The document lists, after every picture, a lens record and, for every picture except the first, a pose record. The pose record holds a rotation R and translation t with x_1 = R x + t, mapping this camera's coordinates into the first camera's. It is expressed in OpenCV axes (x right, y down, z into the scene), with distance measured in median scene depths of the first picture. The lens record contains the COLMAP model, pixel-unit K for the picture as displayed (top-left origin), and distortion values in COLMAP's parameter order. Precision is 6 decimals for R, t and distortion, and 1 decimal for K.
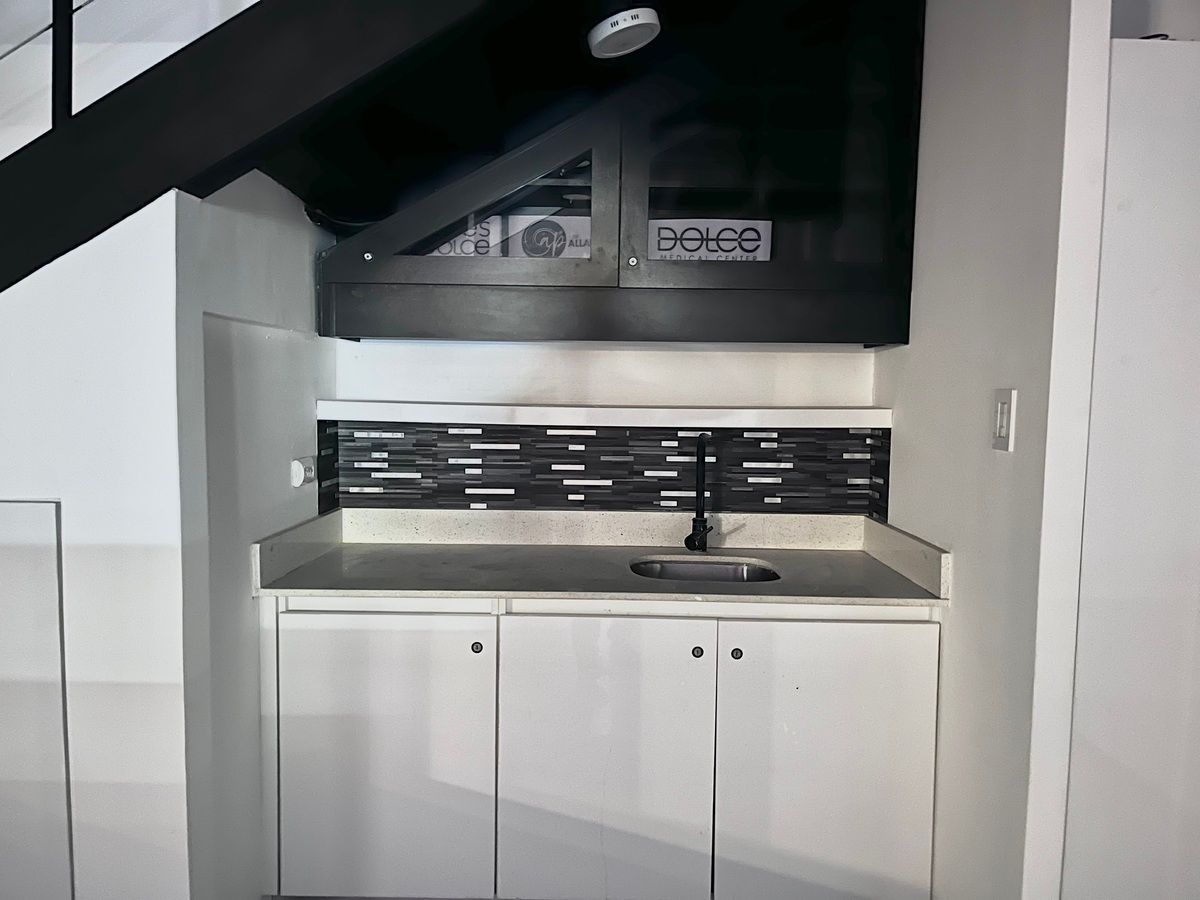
lens RADIAL K [[913.2, 0, 579.8], [0, 913.2, 459.0], [0, 0, 1]] dist [0.052304, -0.053069]
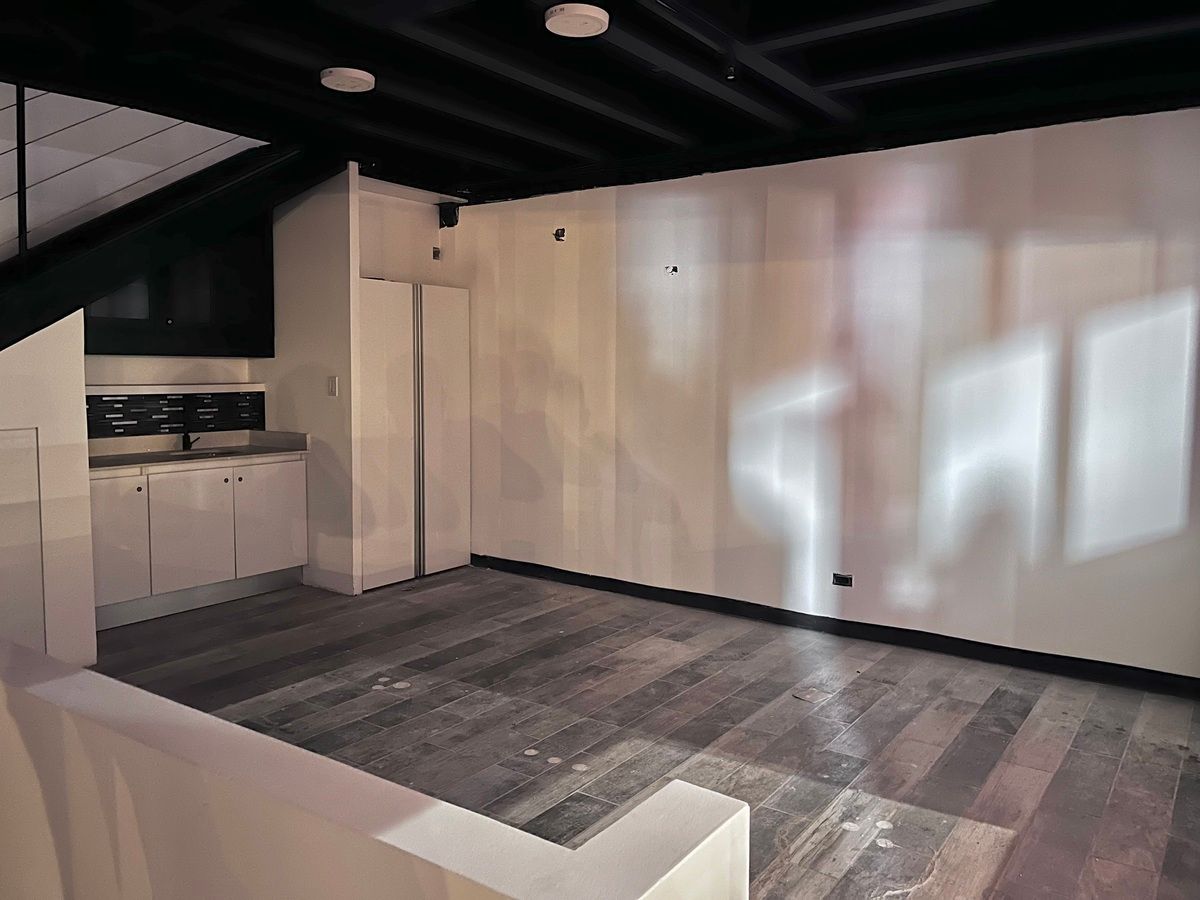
lens RADIAL K [[913.2, 0, 597.9], [0, 913.2, 454.7], [0, 0, 1]] dist [0.052304, -0.053069]
pose [[0.572687, -0.088751, 0.814956, -1.078950], [0.062929, 0.995948, 0.064240, 0.030930], [-0.817355, 0.014496, 0.575952, -1.054015]]
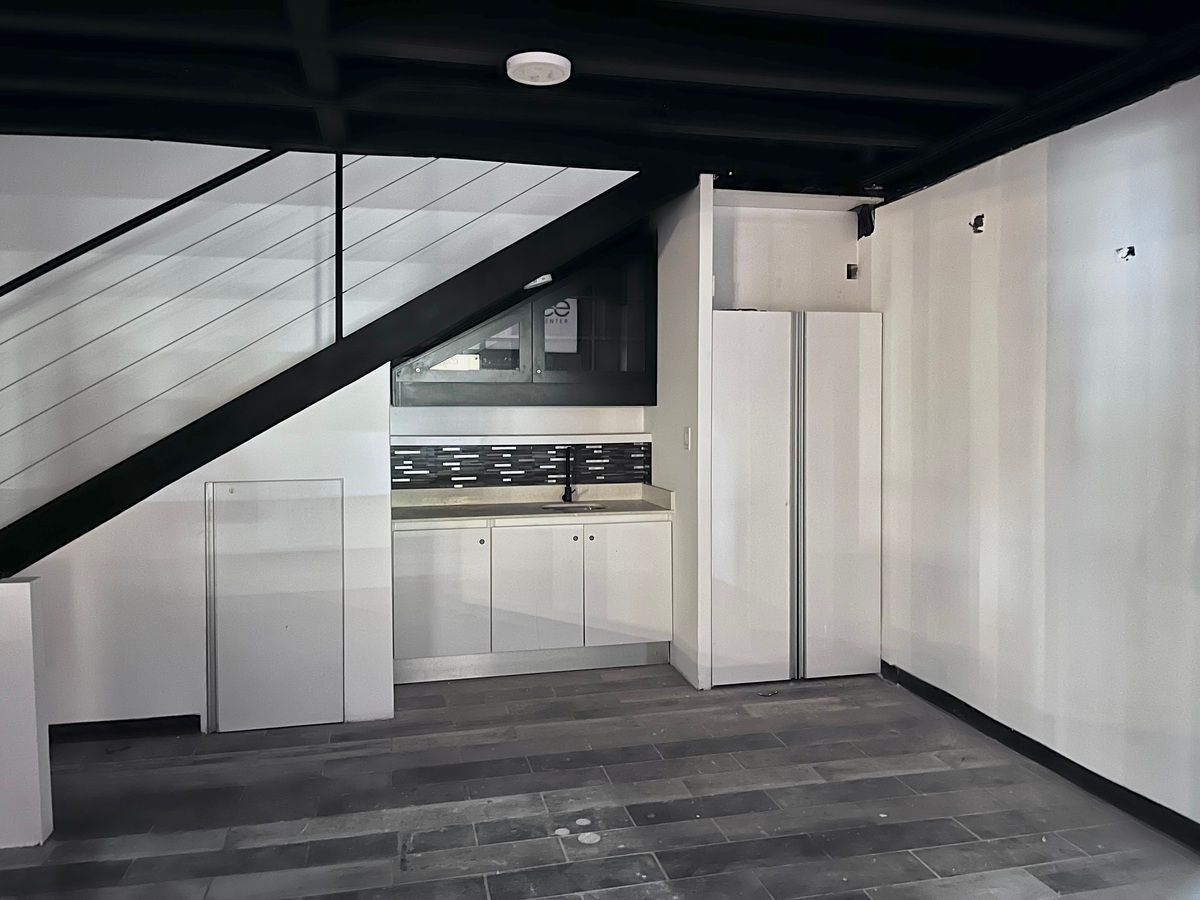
lens RADIAL K [[913.2, 0, 598.0], [0, 913.2, 438.5], [0, 0, 1]] dist [0.052304, -0.053069]
pose [[0.970753, -0.025893, 0.238682, -0.295142], [0.035777, 0.998668, -0.037168, 0.033049], [-0.237401, 0.044620, 0.970386, -1.047668]]
